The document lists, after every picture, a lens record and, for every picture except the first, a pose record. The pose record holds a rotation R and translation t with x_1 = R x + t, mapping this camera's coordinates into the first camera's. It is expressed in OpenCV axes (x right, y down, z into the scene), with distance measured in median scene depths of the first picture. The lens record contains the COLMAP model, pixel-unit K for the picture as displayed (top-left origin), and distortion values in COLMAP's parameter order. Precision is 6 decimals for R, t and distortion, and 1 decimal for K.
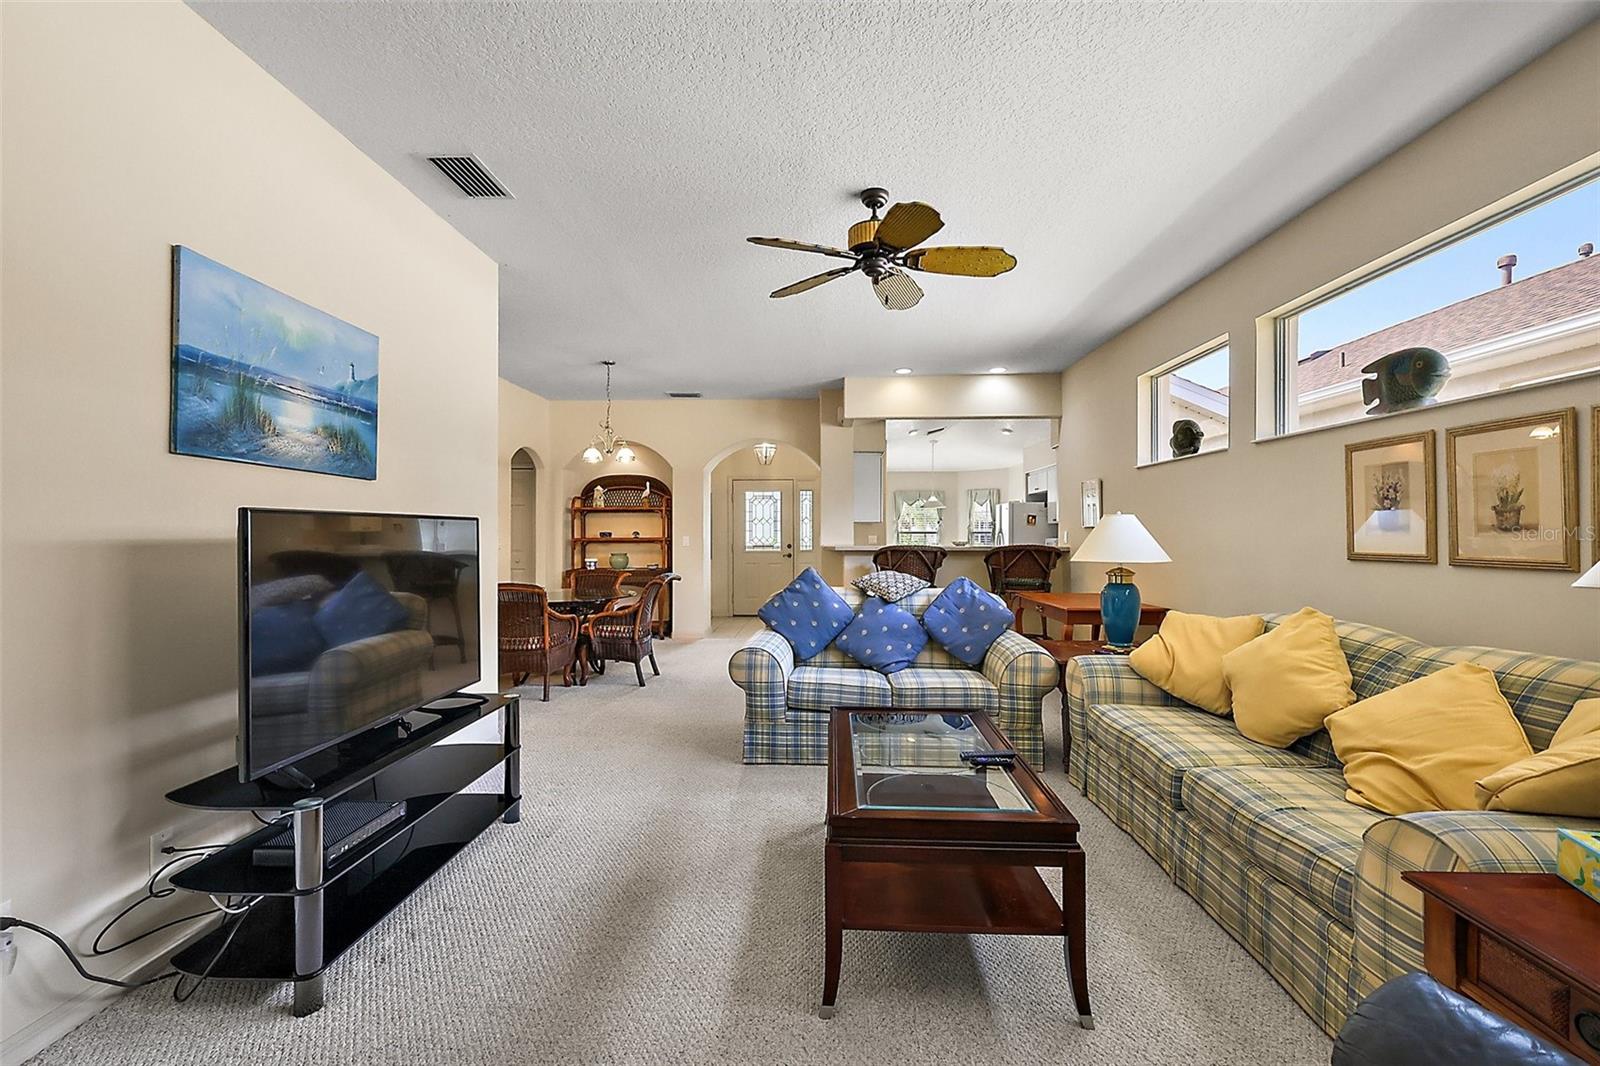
lens RADIAL K [[693.8, 0, 807.5], [0, 693.8, 531.4], [0, 0, 1]] dist [-0.000373, 0.000398]
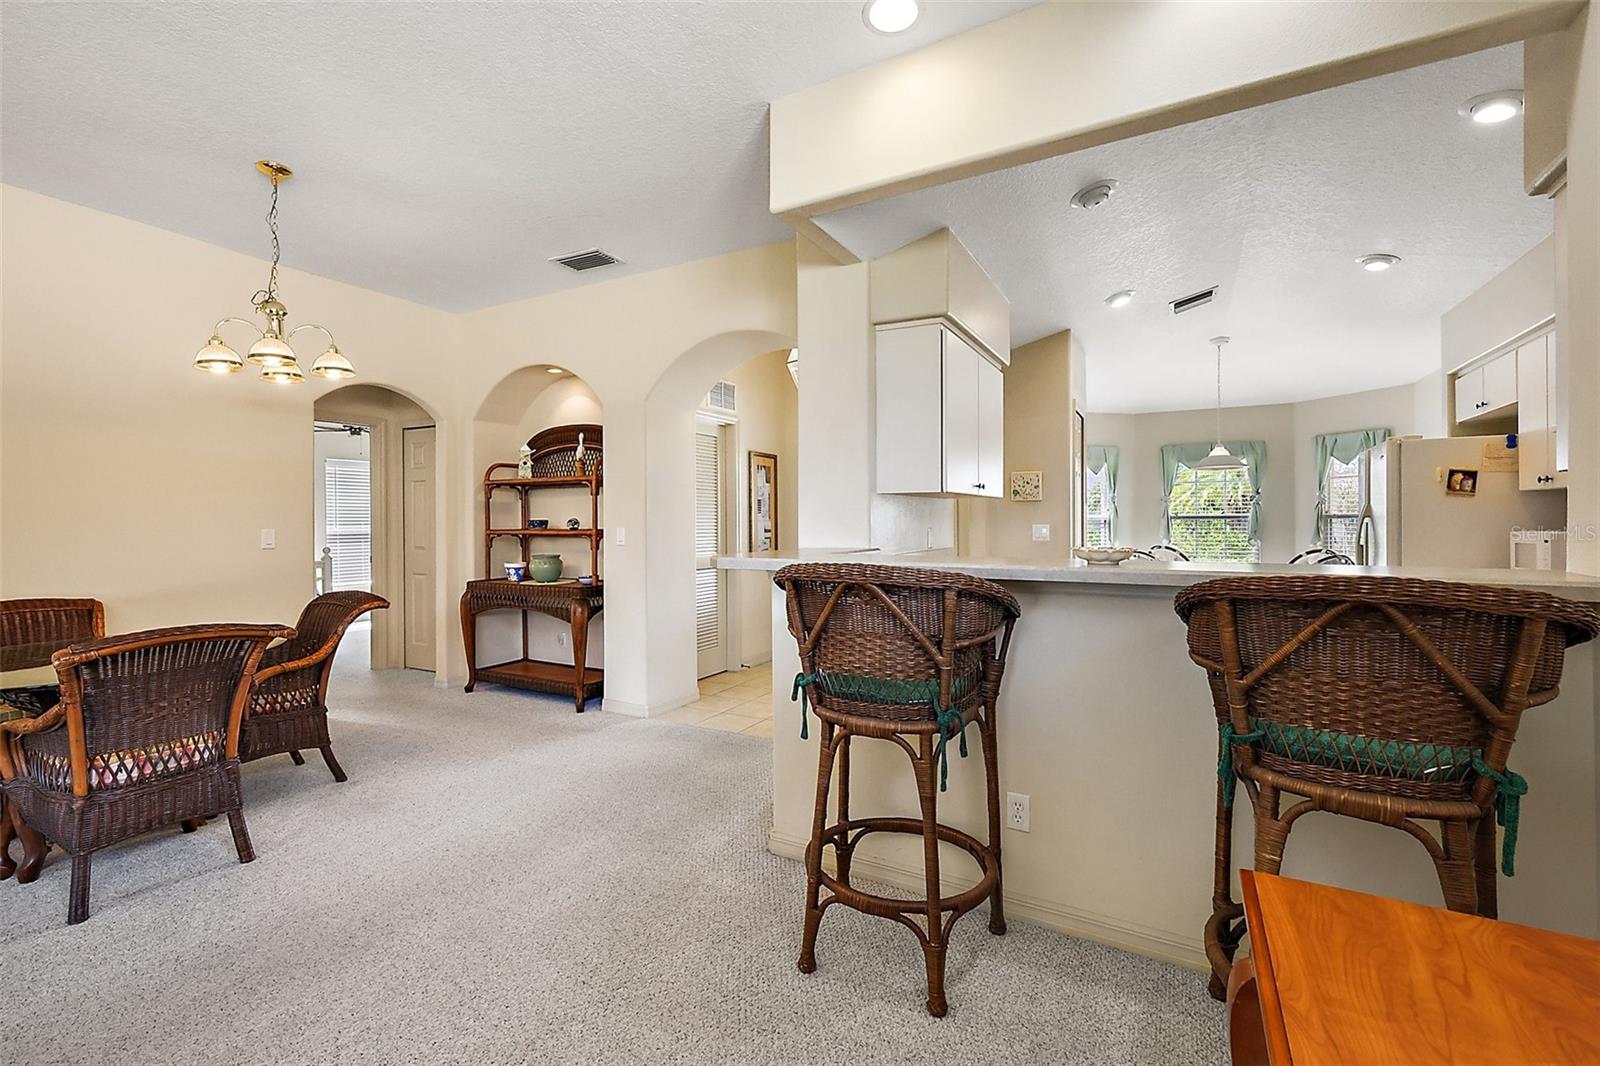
lens RADIAL K [[693.8, 0, 803.4], [0, 693.8, 514.3], [0, 0, 1]] dist [-0.000373, 0.000398]
pose [[0.887302, -0.008331, -0.461114, 0.460385], [0.005395, 0.999956, -0.007685, 0.005254], [0.461158, 0.004331, 0.887307, 1.290322]]
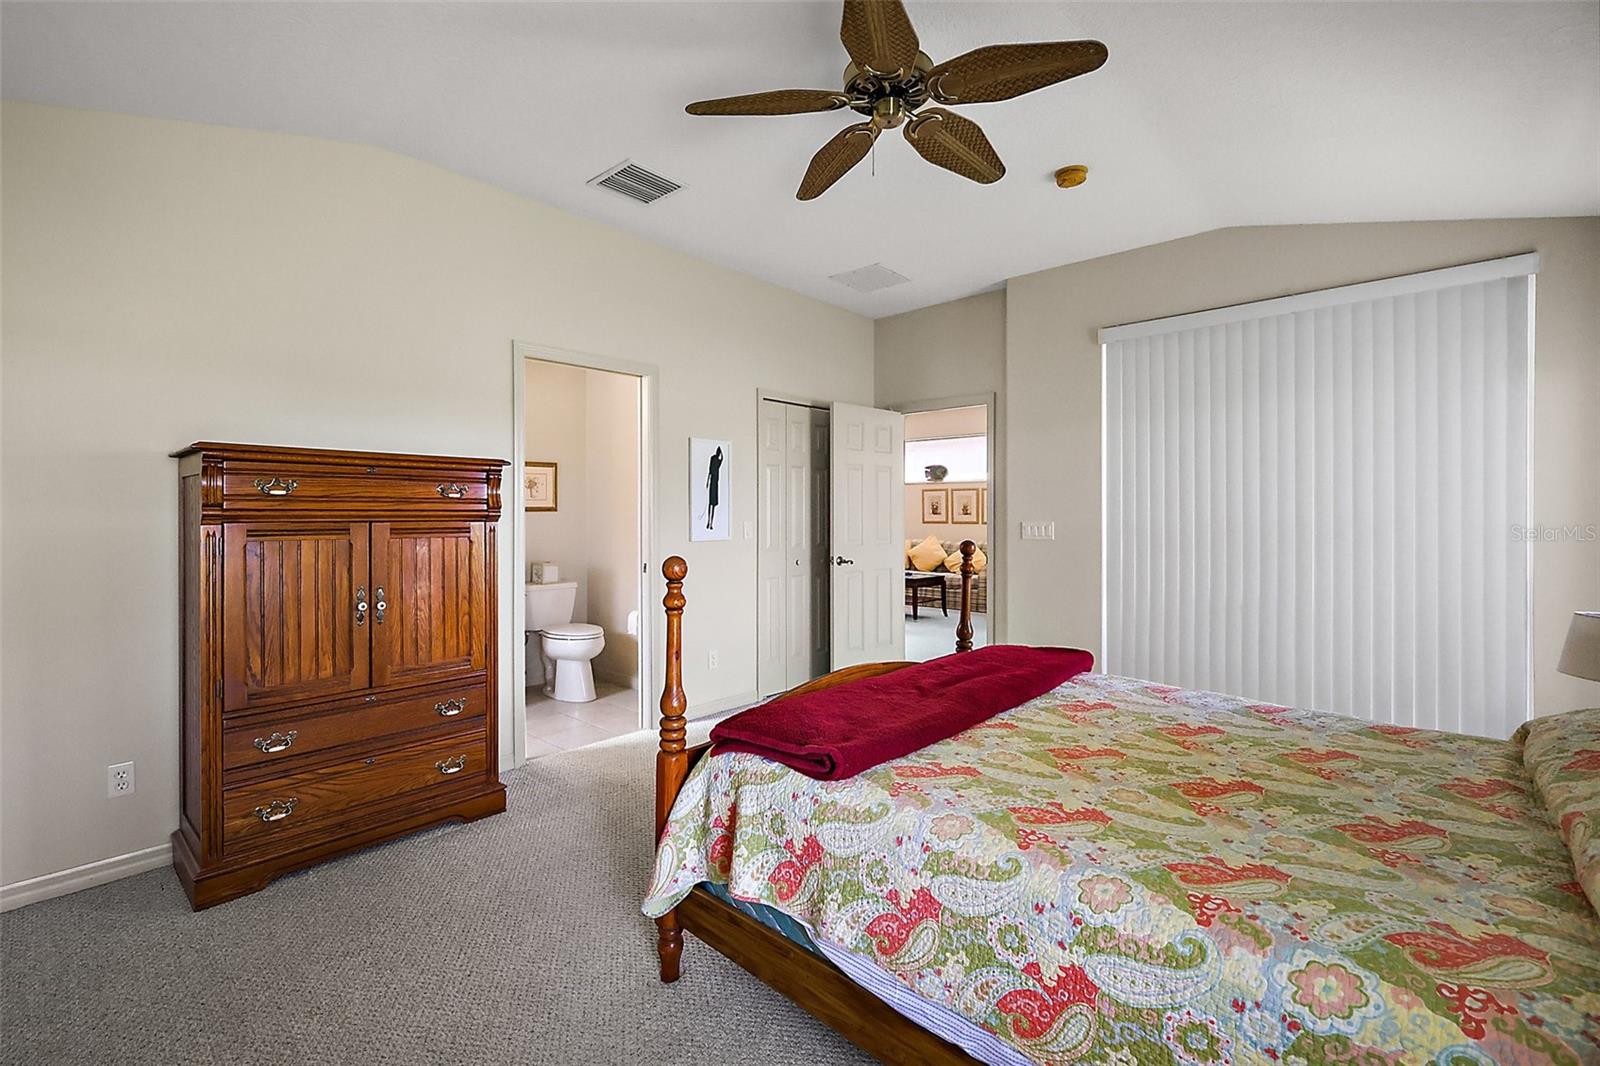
lens RADIAL K [[693.8, 0, 801.9], [0, 693.8, 509.0], [0, 0, 1]] dist [-0.000373, 0.000398]
pose [[0.654817, 0.010258, 0.755717, -1.868178], [-0.004710, 0.999944, -0.009491, 0.006135], [-0.755772, 0.002655, 0.654829, -0.671465]]
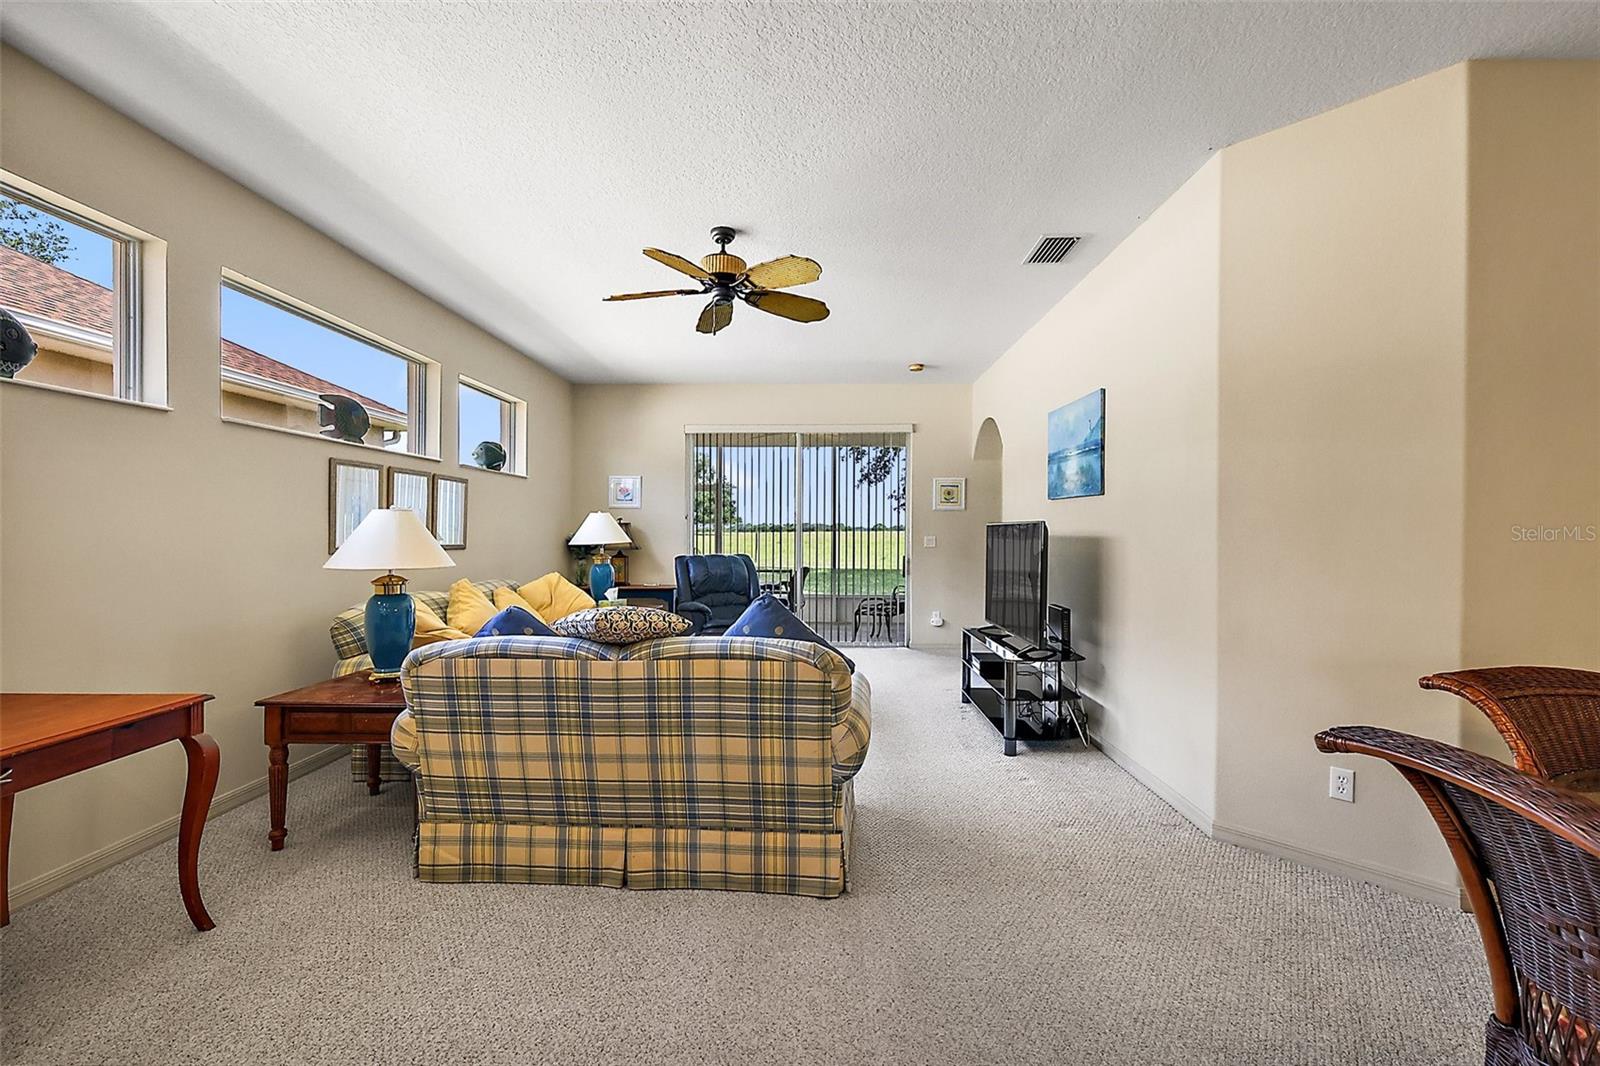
lens RADIAL K [[693.8, 0, 786.7], [0, 693.8, 529.6], [0, 0, 1]] dist [-0.000373, 0.000398]
pose [[-0.999833, -0.003779, 0.017889, -0.024820], [-0.003763, 0.999992, 0.000972, -0.004807], [-0.017893, 0.000904, -0.999840, 1.864162]]
